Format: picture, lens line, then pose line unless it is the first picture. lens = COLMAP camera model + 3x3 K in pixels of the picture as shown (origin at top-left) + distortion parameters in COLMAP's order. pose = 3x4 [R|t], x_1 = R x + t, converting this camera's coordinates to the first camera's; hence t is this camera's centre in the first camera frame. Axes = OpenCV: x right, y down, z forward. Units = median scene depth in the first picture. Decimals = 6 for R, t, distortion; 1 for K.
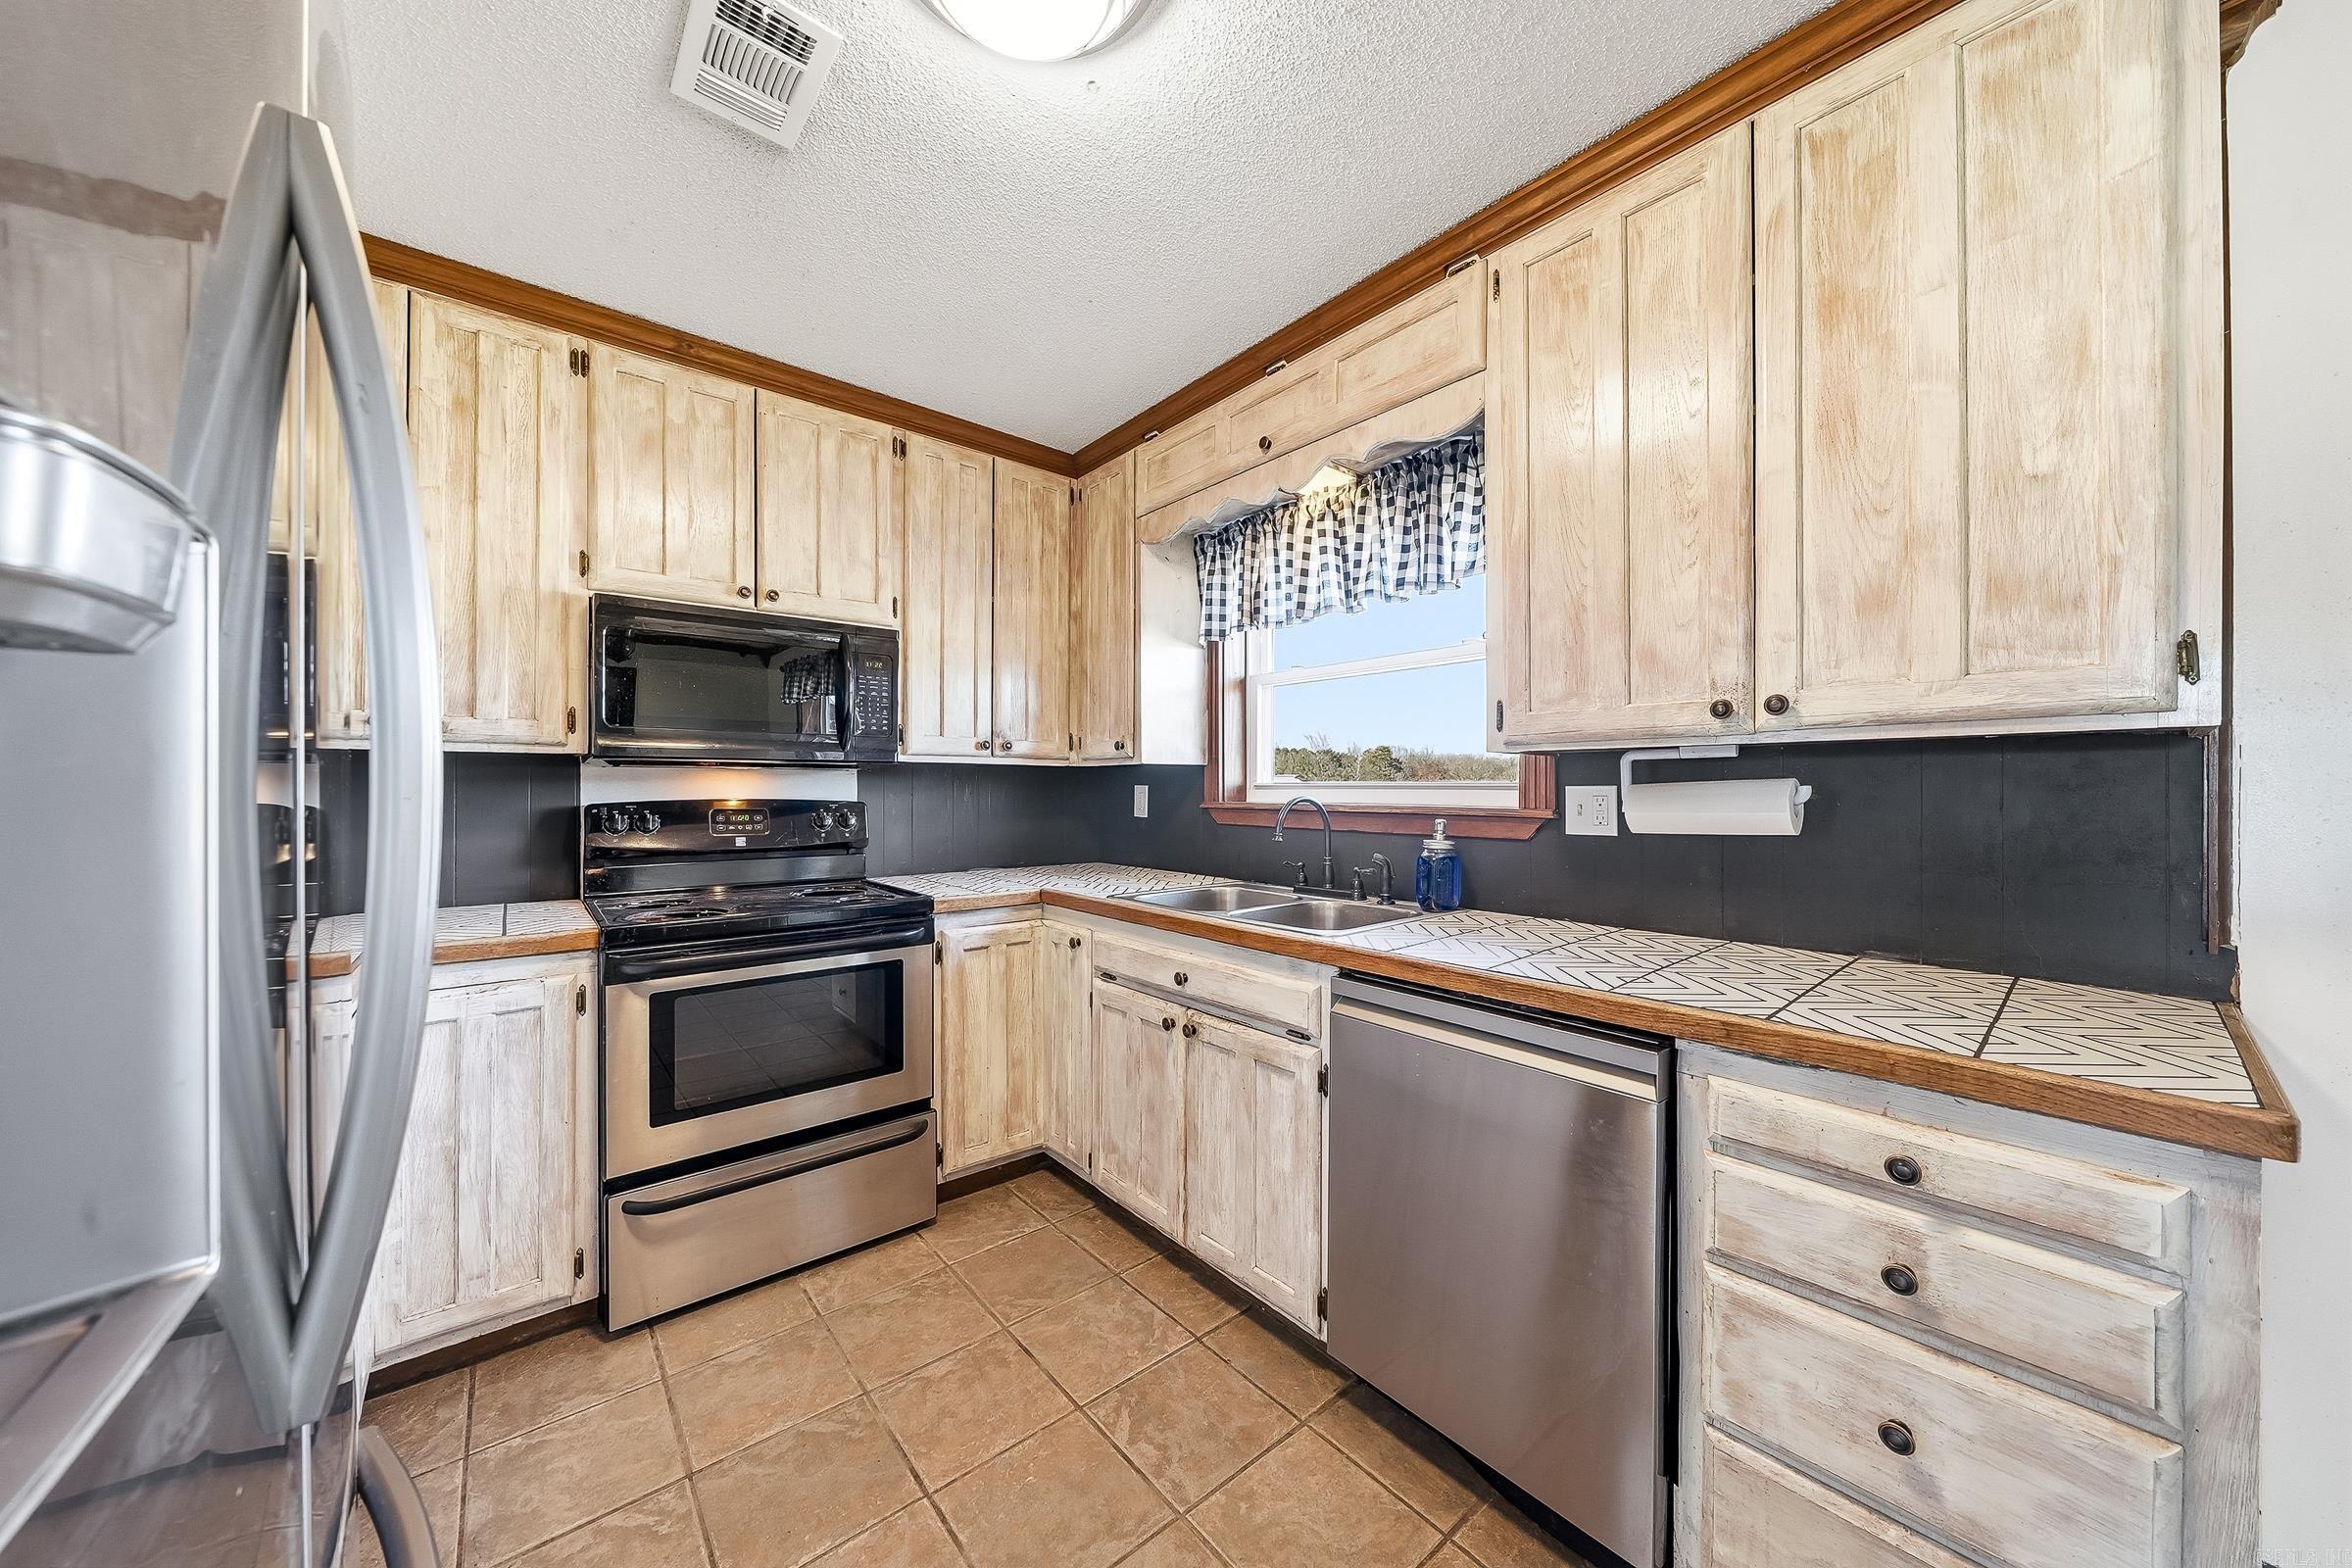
lens RADIAL K [[809.1, 0, 1184.0], [0, 809.1, 783.4], [0, 0, 1]] dist [-0.006667, 0.000118]
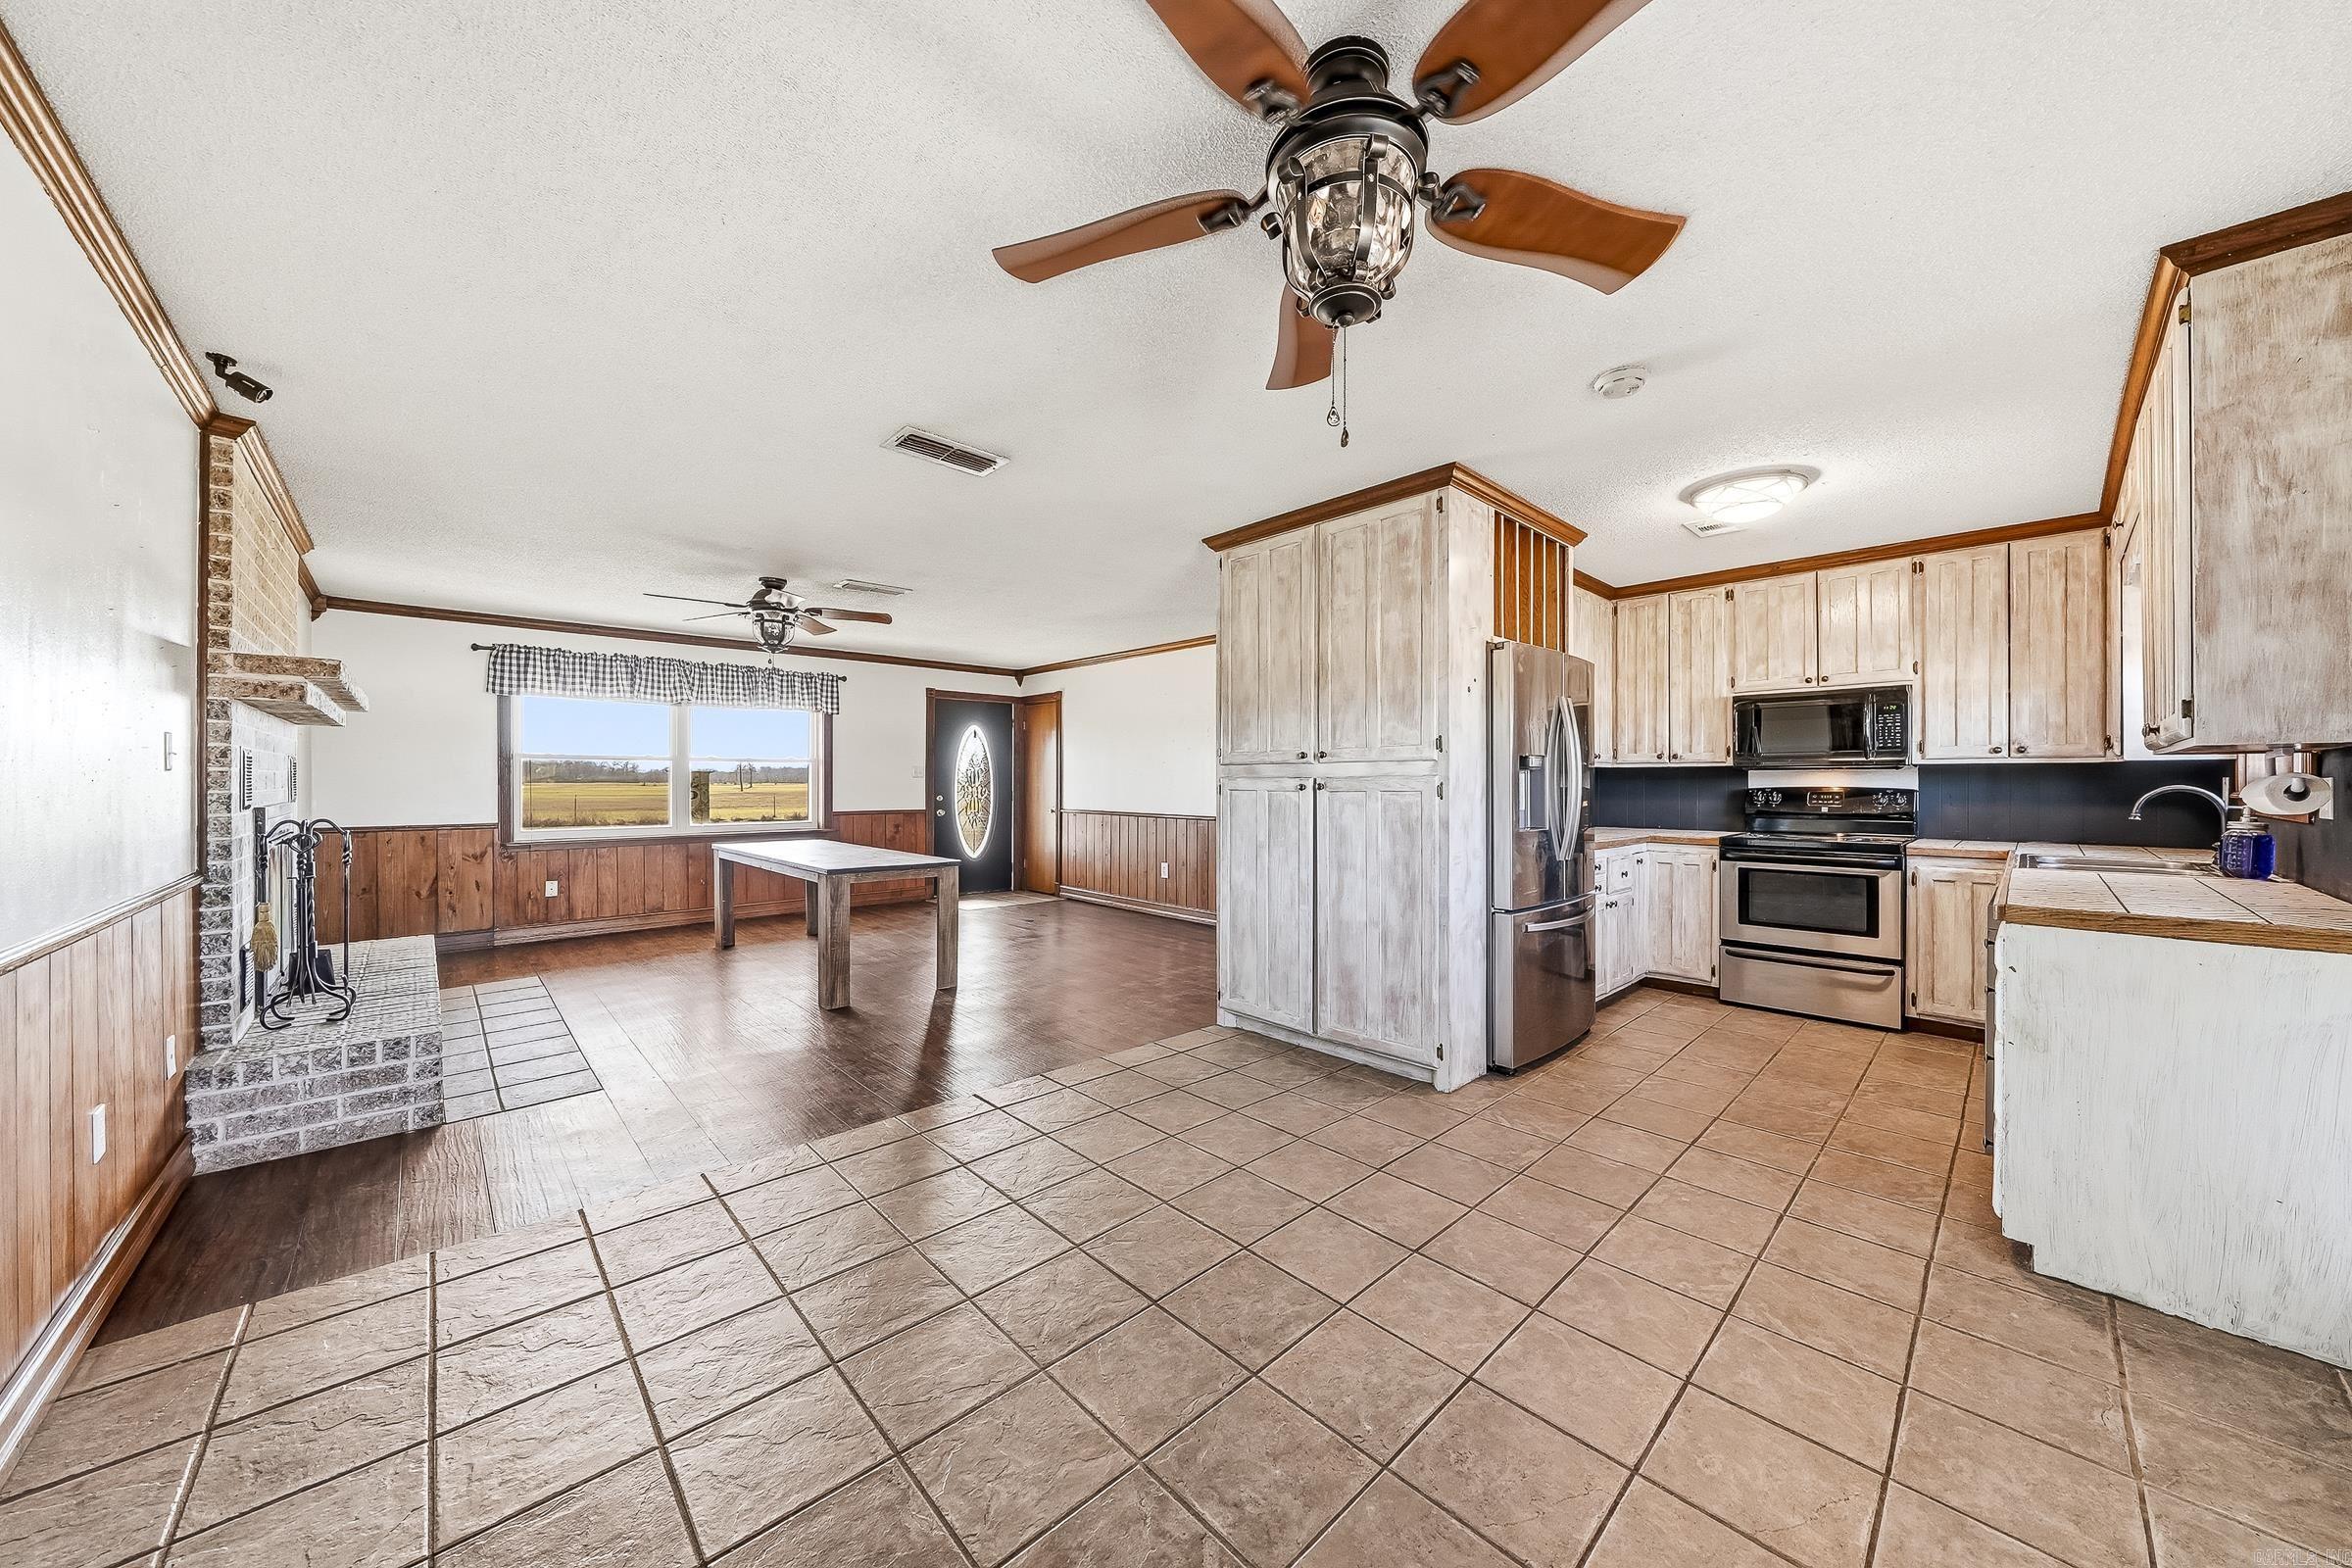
lens RADIAL K [[809.1, 0, 1184.4], [0, 809.1, 782.3], [0, 0, 1]] dist [-0.006667, 0.000118]
pose [[0.059104, -0.000760, -0.998252, 1.246193], [0.007824, 0.999969, -0.000298, -0.001656], [0.998221, -0.007792, 0.059108, -0.593414]]
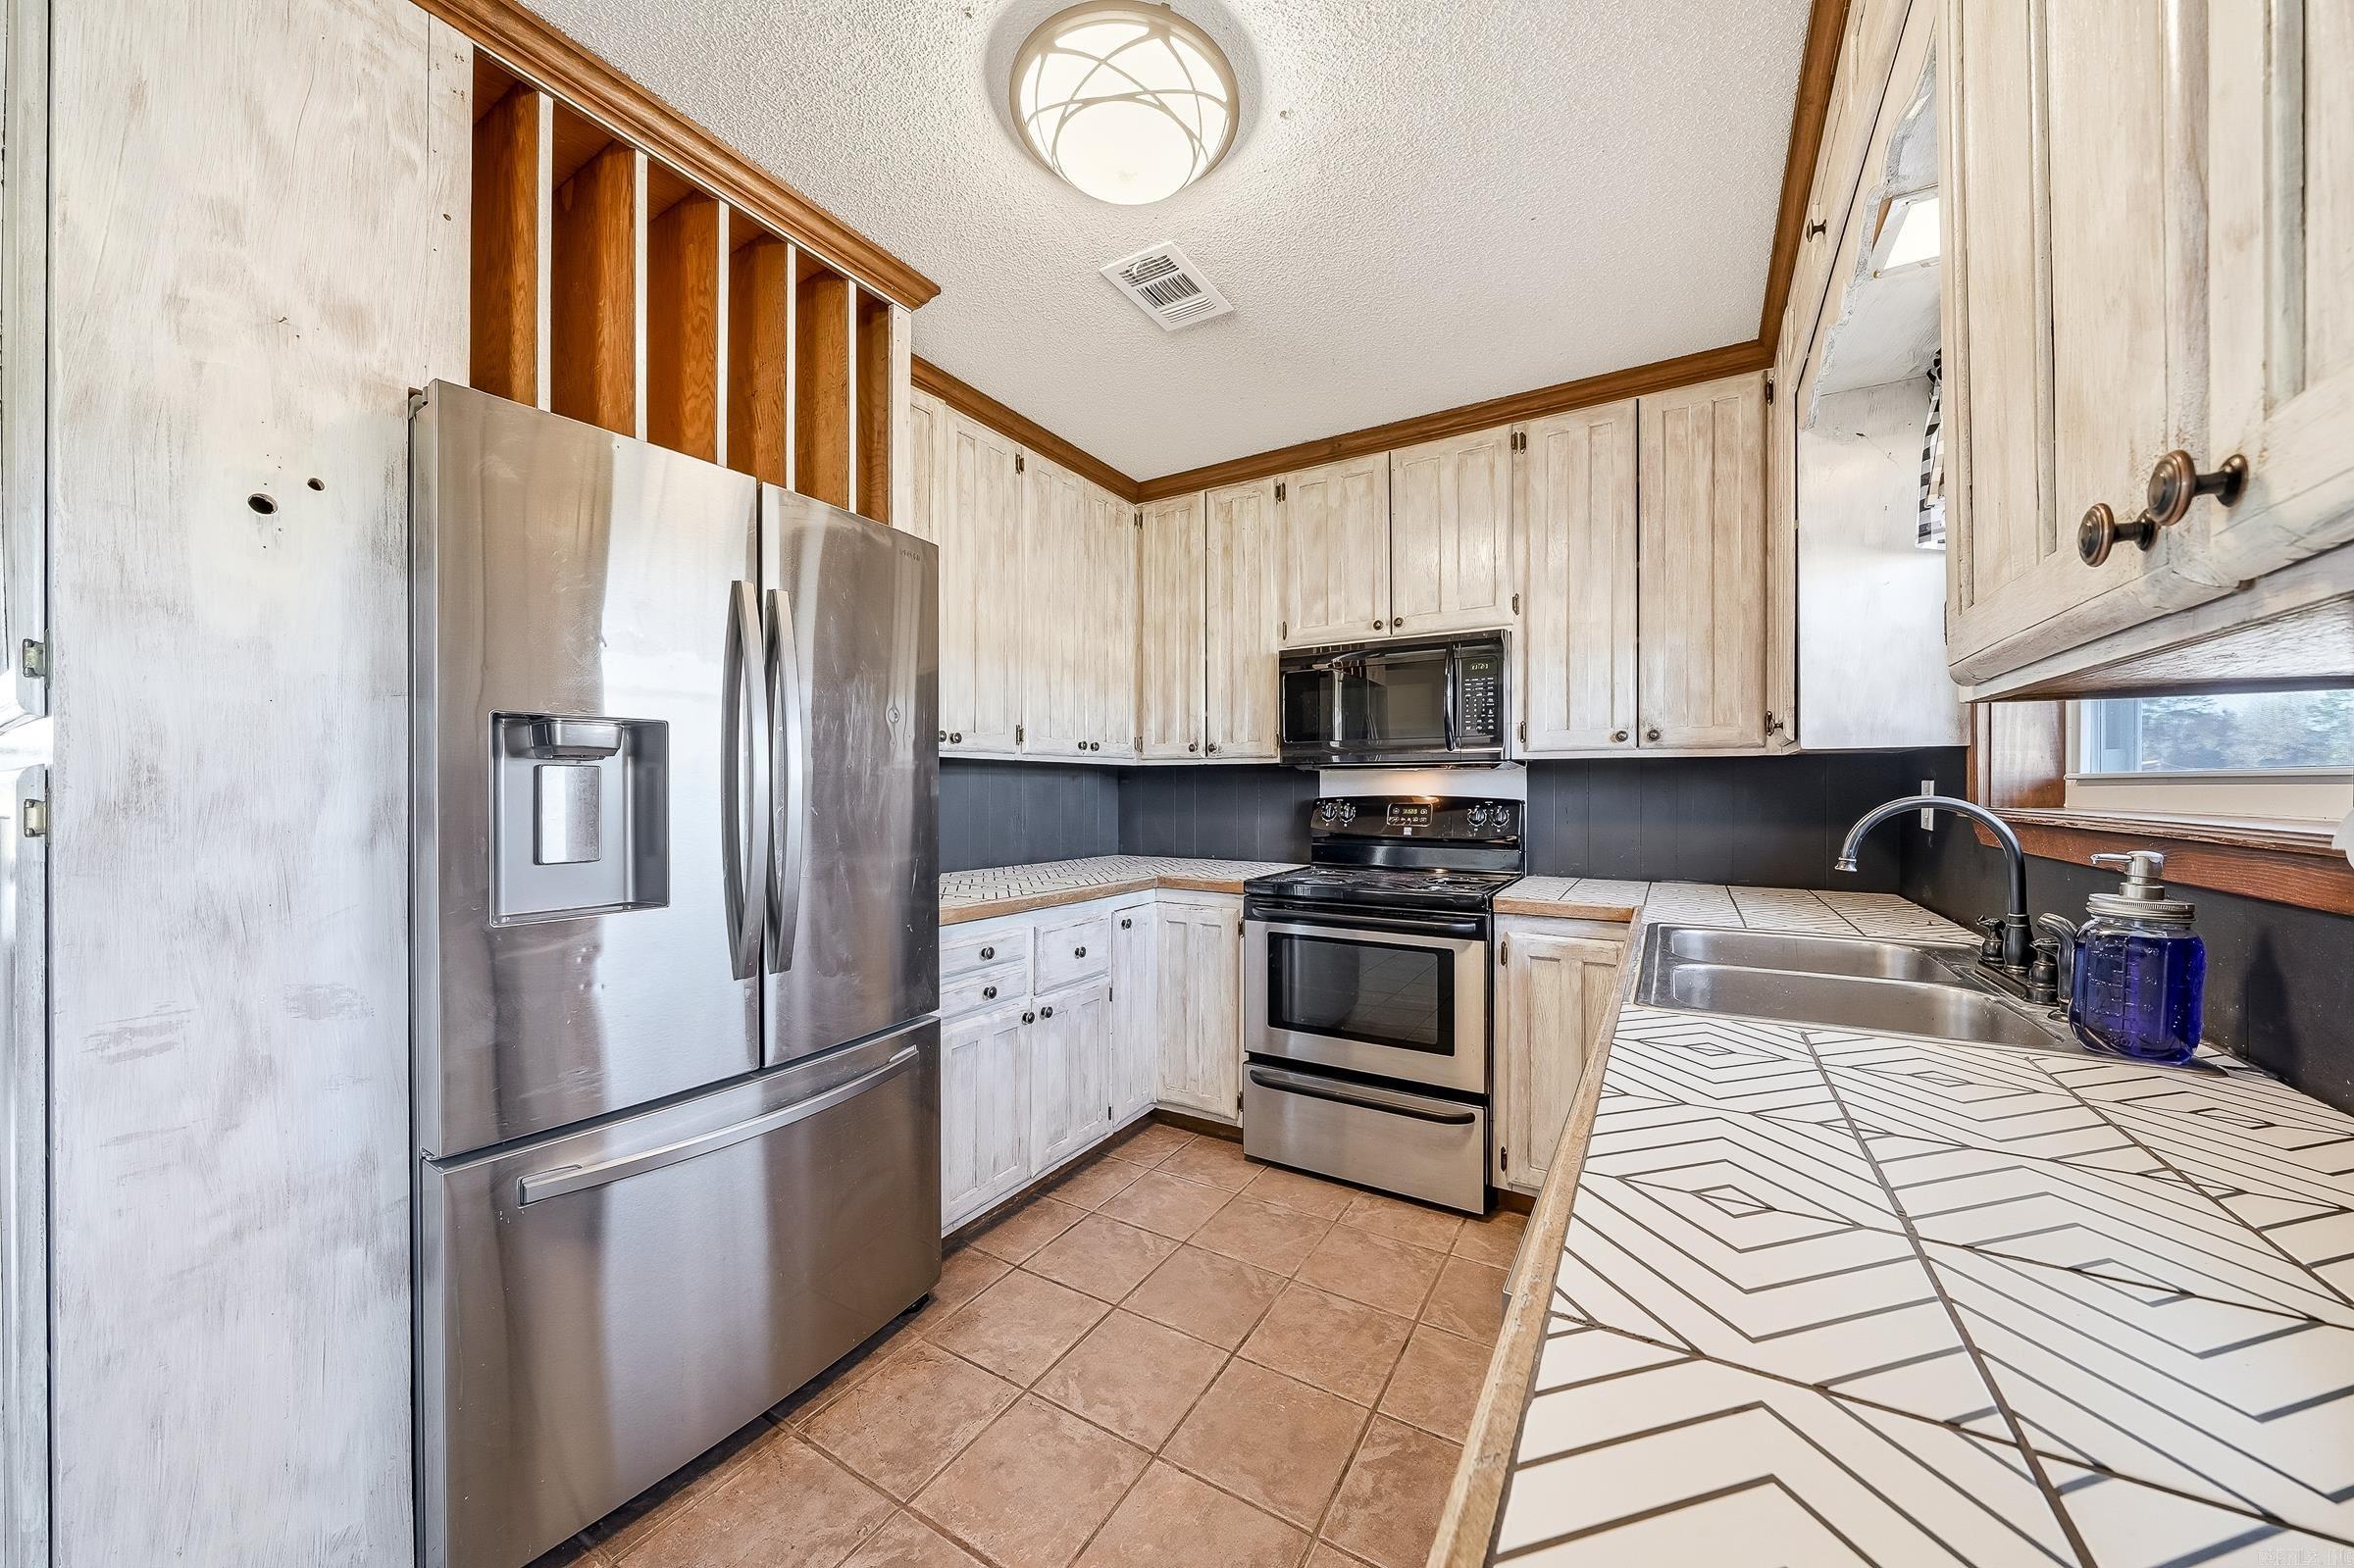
lens RADIAL K [[809.7, 0, 1183.9], [0, 809.7, 789.8], [0, 0, 1]] dist [-0.006667, 0.000118]
pose [[0.321402, 0.000801, -0.946943, 0.490673], [0.008161, 0.999960, 0.003616, 0.004246], [0.946908, -0.008890, 0.321383, 0.312478]]
